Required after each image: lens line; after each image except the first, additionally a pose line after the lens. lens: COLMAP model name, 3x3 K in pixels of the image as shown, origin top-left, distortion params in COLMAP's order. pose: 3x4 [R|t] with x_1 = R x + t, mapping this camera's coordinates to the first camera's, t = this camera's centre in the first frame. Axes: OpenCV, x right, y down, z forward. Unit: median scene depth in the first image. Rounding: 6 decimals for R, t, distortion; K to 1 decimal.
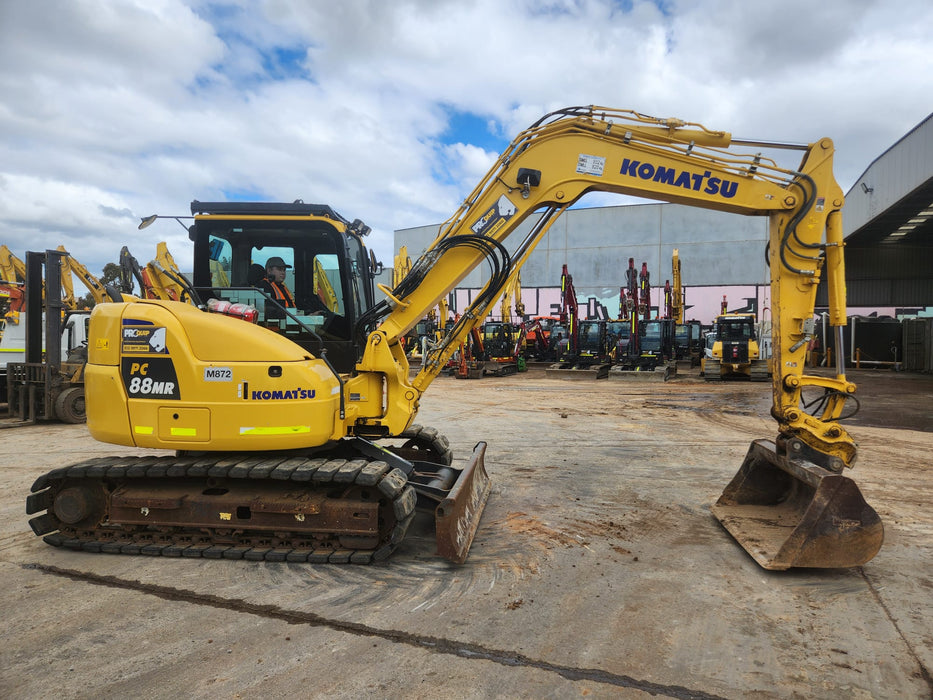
lens RADIAL K [[617.9, 0, 466.5], [0, 617.9, 347.7], [0, 0, 1]] dist [0.075092, -0.066373]
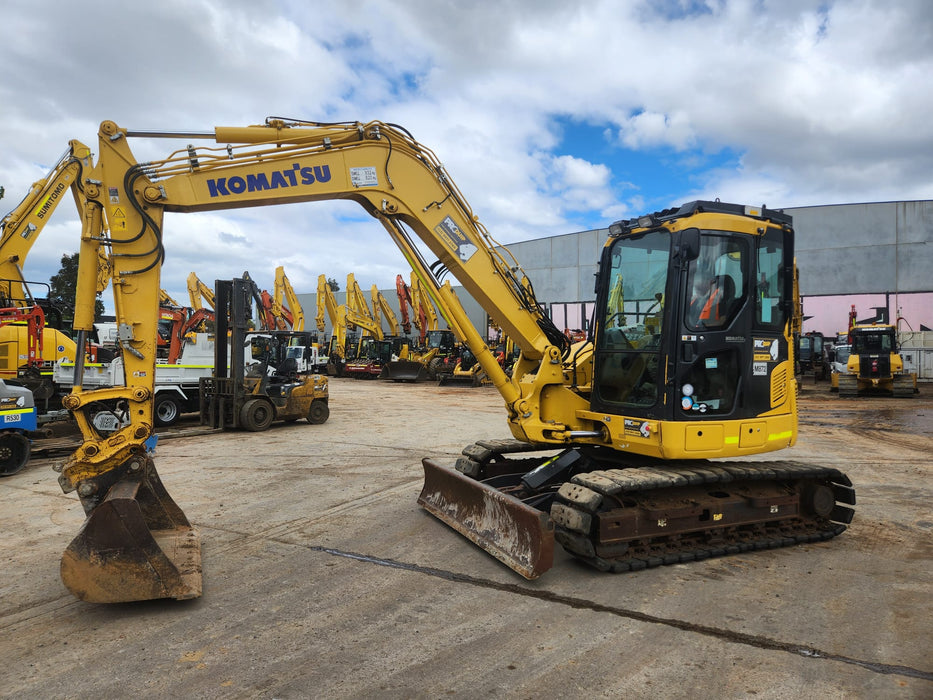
lens RADIAL K [[616.7, 0, 450.2], [0, 616.7, 347.8], [0, 0, 1]] dist [0.071246, -0.058350]
pose [[0.987896, -0.008571, -0.154878, -0.092008], [0.004845, 0.999690, -0.024417, -0.000249], [0.155039, 0.023371, 0.987632, -0.043944]]
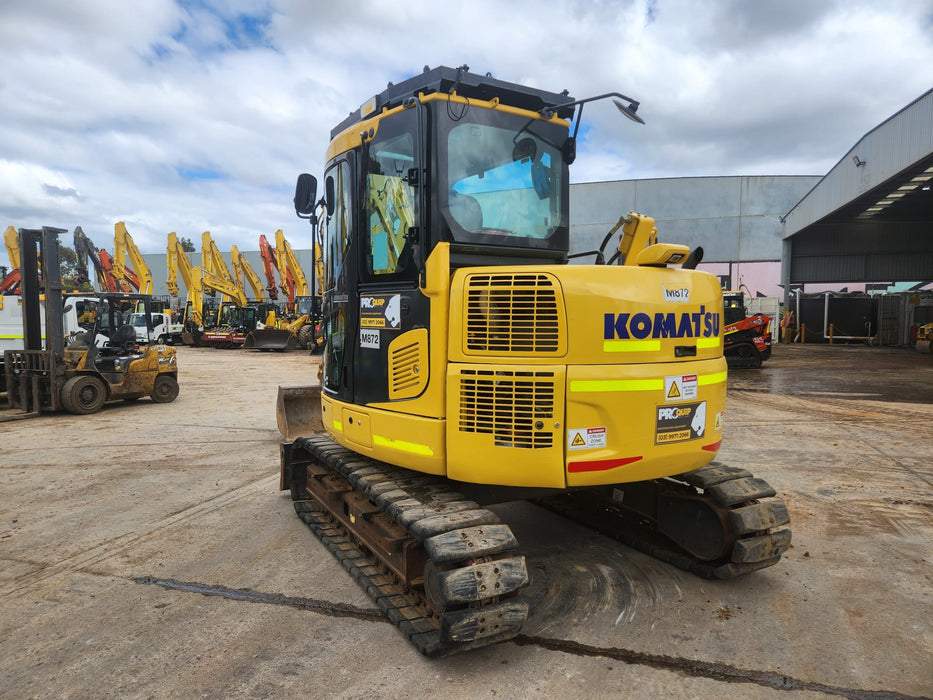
lens RADIAL K [[617.9, 0, 446.6], [0, 617.9, 361.2], [0, 0, 1]] dist [0.071084, -0.063690]
pose [[0.998974, -0.015251, 0.042645, -0.106849], [0.013025, 0.998562, 0.052001, 0.000057], [-0.043377, -0.051392, 0.997736, 0.042714]]
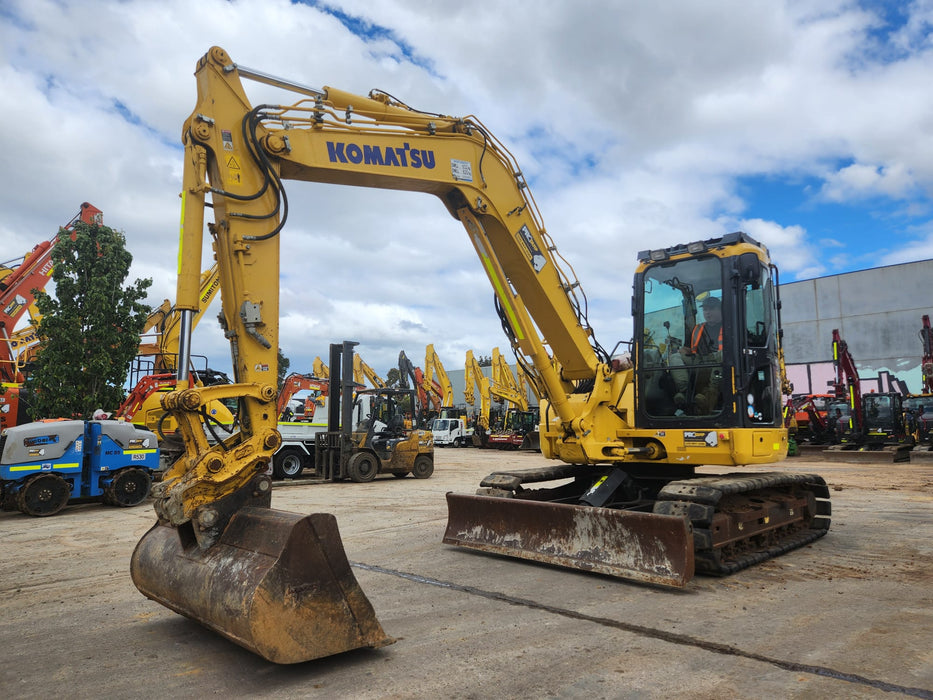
lens RADIAL K [[616.2, 0, 465.7], [0, 616.2, 352.4], [0, 0, 1]] dist [0.077143, -0.062334]
pose [[0.921467, -0.067673, -0.382517, 0.027620], [0.011787, 0.989126, -0.146597, 0.045079], [0.388279, 0.130575, 0.912244, -0.028159]]
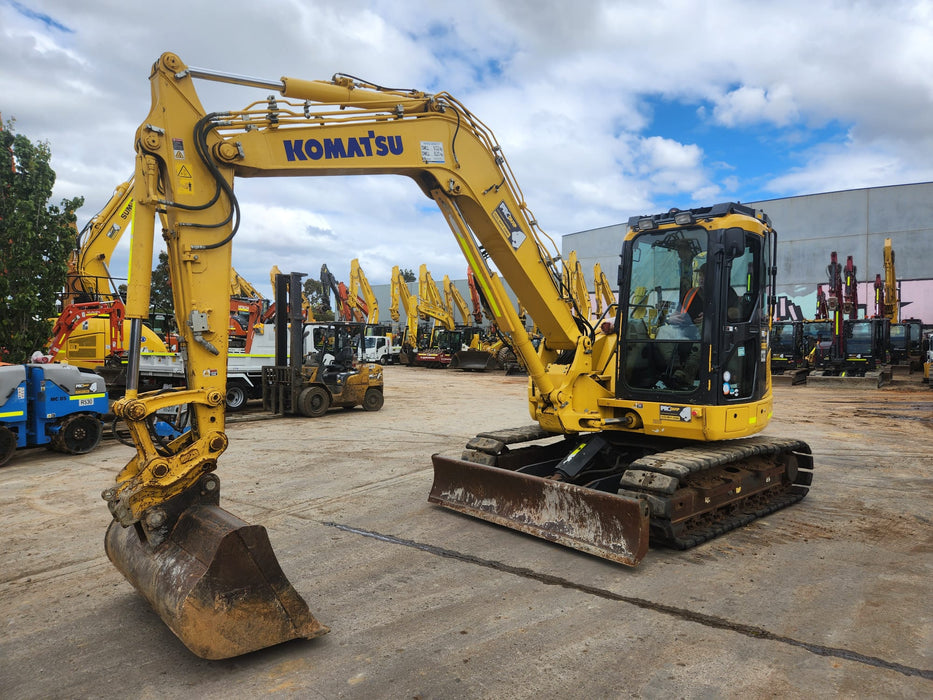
lens RADIAL K [[618.3, 0, 463.3], [0, 618.3, 347.1], [0, 0, 1]] dist [0.071431, -0.060776]
pose [[0.964992, -0.007578, -0.262170, -0.033259], [0.005384, 0.999944, -0.009088, 0.000157], [0.262225, 0.007358, 0.964979, -0.053593]]
